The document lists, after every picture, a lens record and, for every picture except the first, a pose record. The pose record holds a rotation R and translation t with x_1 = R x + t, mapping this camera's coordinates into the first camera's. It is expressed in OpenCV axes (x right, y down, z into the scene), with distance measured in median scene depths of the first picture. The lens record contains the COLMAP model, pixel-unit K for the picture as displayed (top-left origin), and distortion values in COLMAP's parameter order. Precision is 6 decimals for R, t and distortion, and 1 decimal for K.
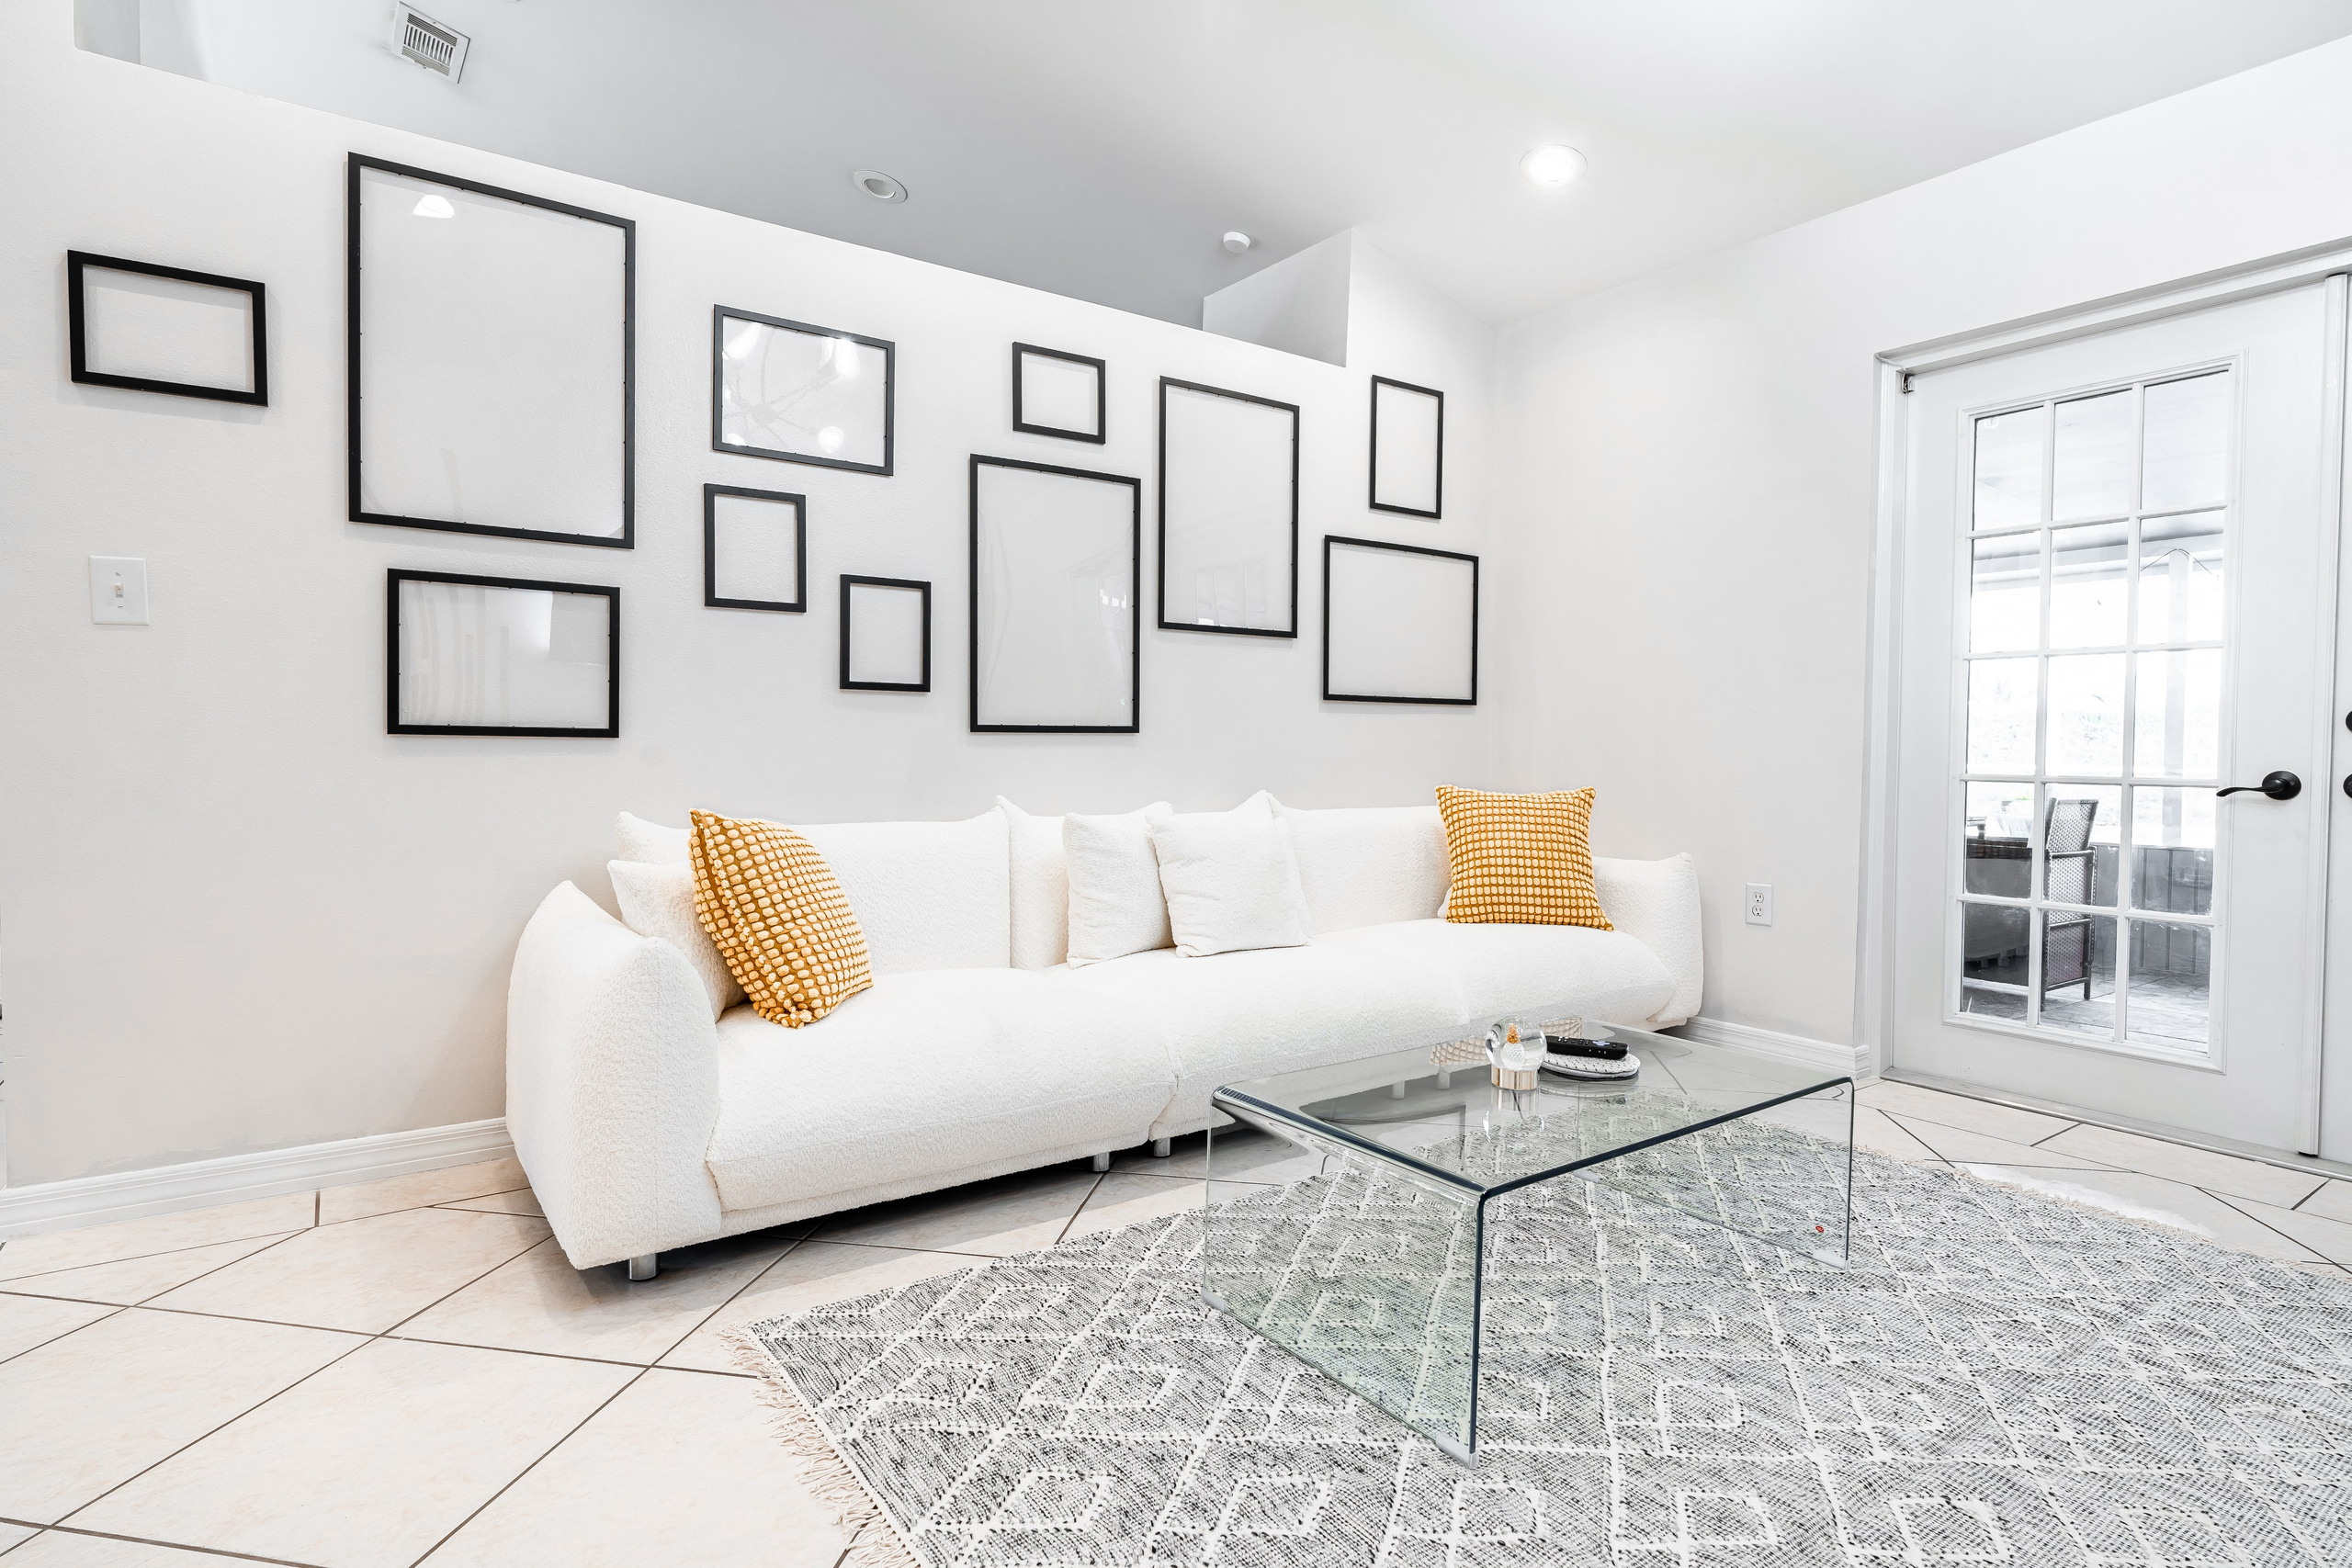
lens RADIAL K [[1198.9, 0, 1176.0], [0, 1198.9, 784.0], [0, 0, 1]] dist [-0.002246, -0.000716]
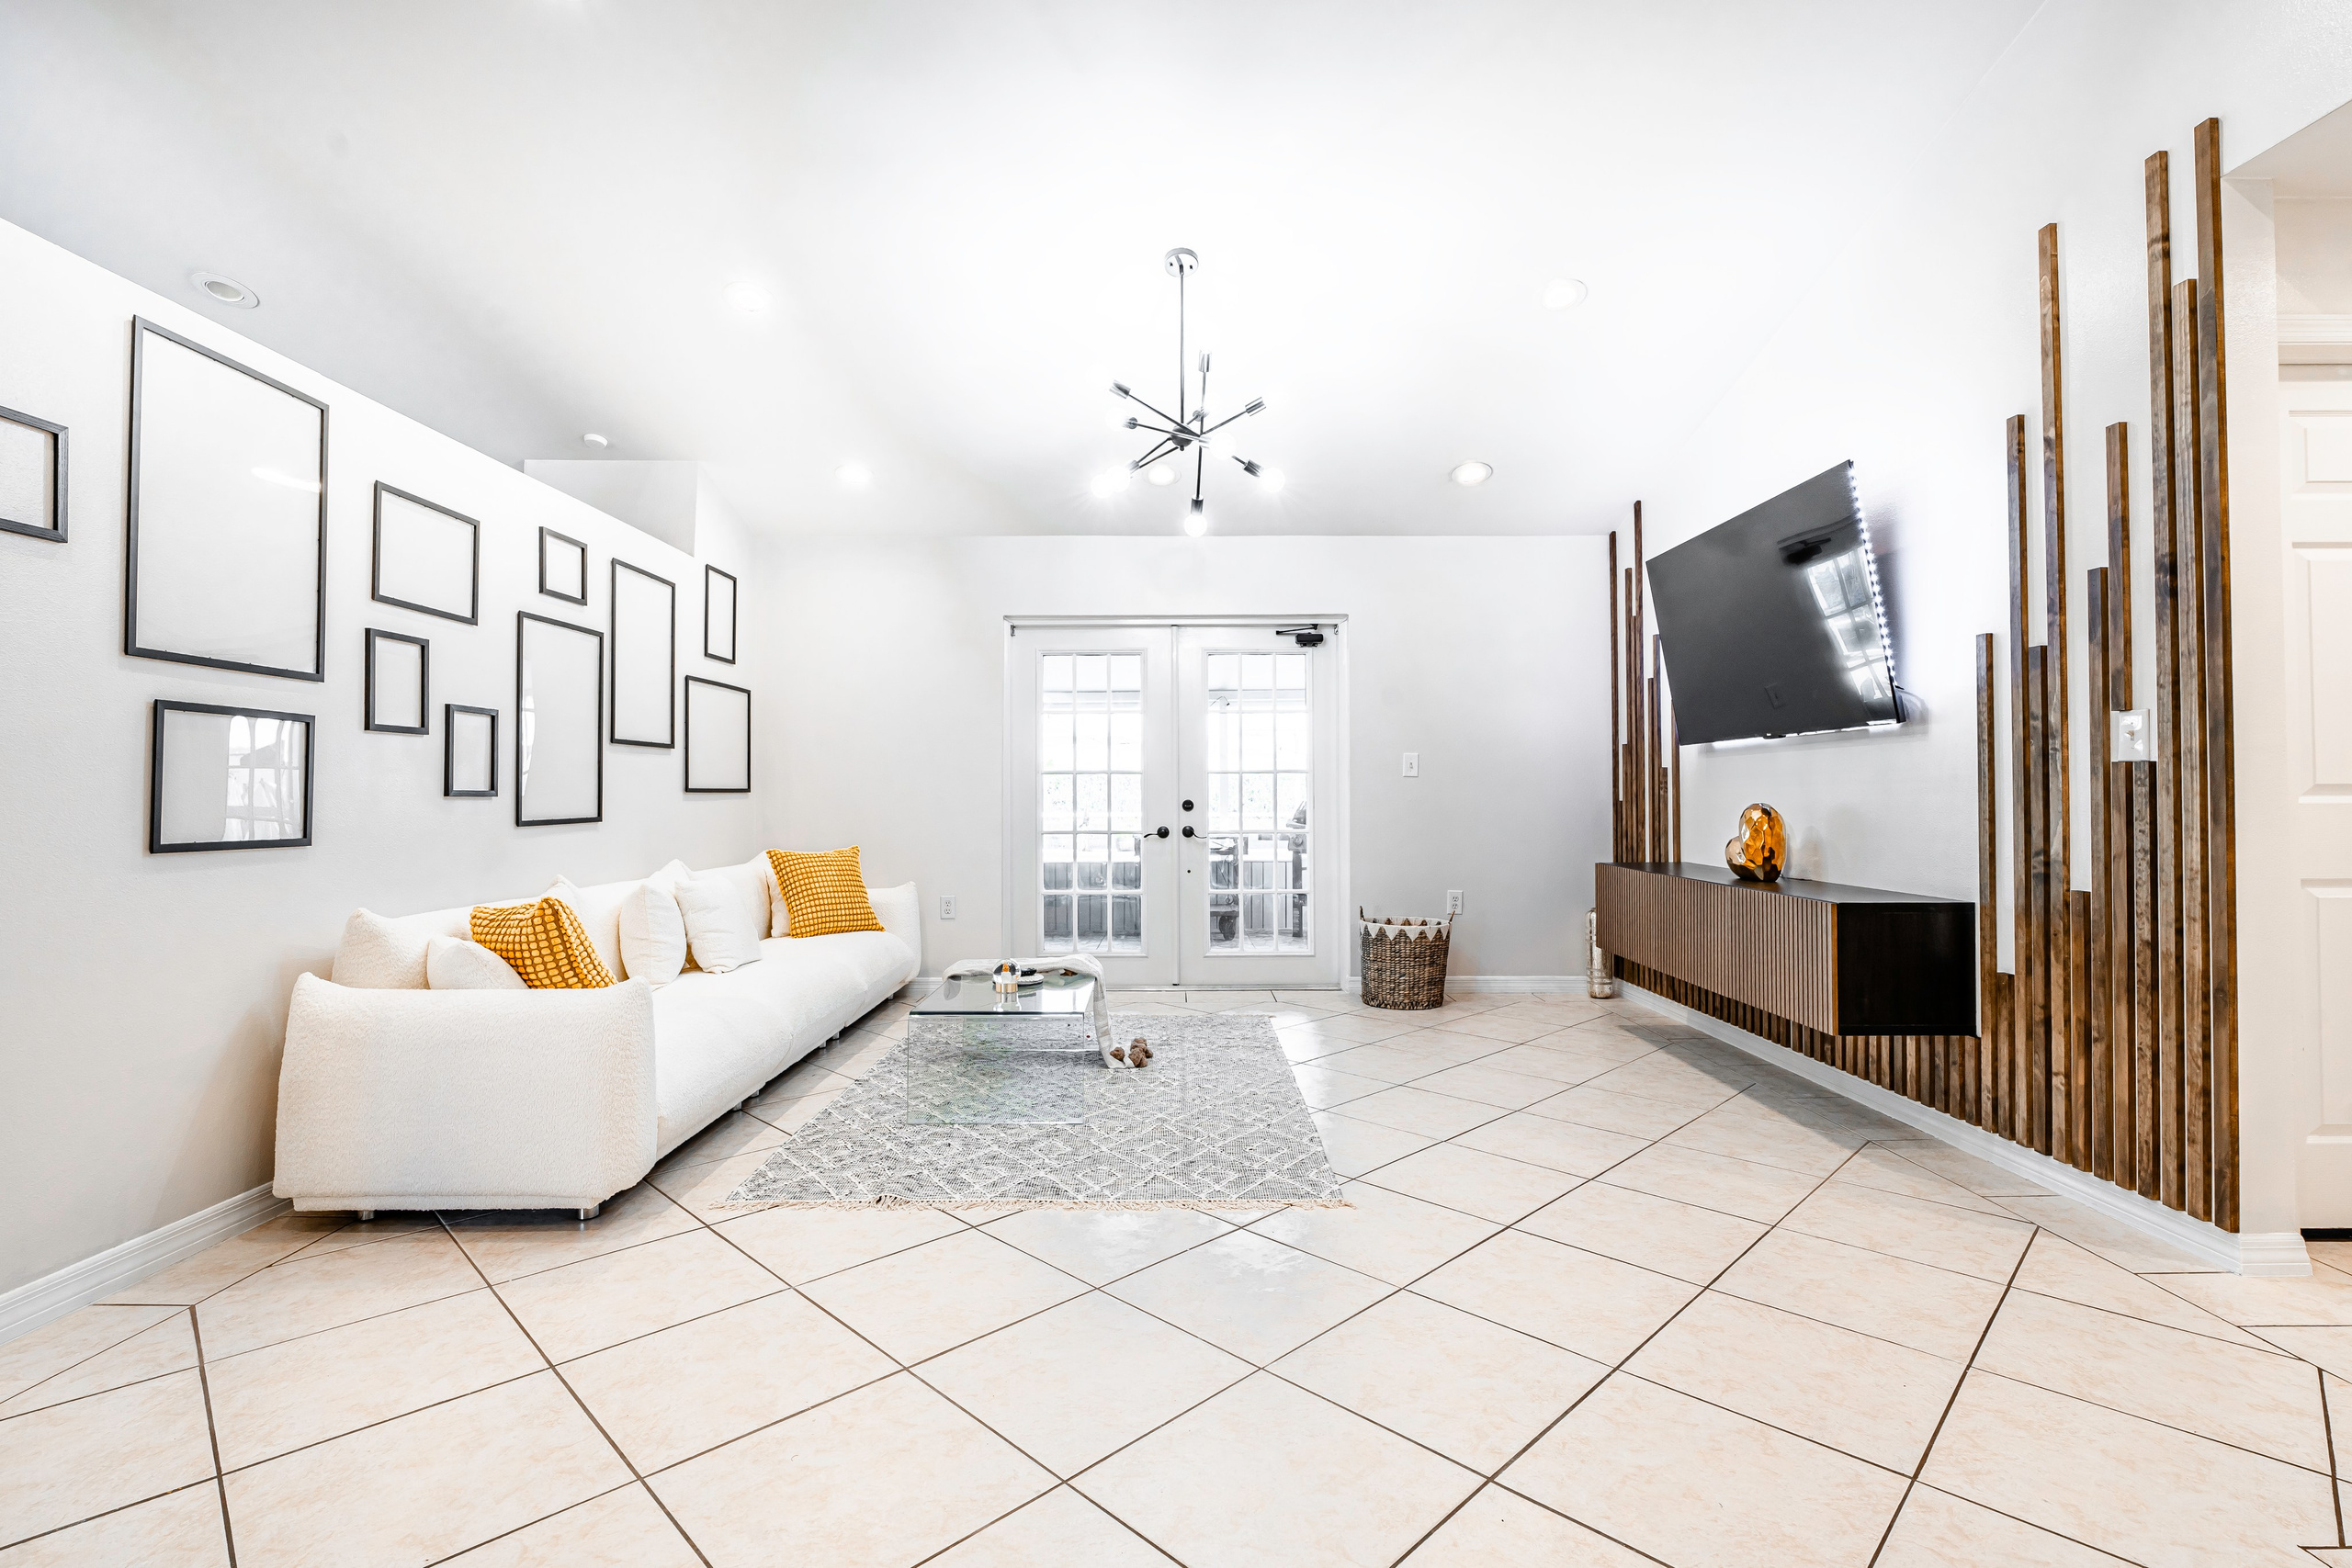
lens RADIAL K [[1098.6, 0, 1166.2], [0, 1098.6, 781.1], [0, 0, 1]] dist [0.001509, 0.000096]
pose [[0.578797, -0.000244, 0.815472, -0.982791], [0.035061, 0.999083, -0.024586, -0.053214], [-0.814718, 0.042821, 0.578274, -0.319815]]
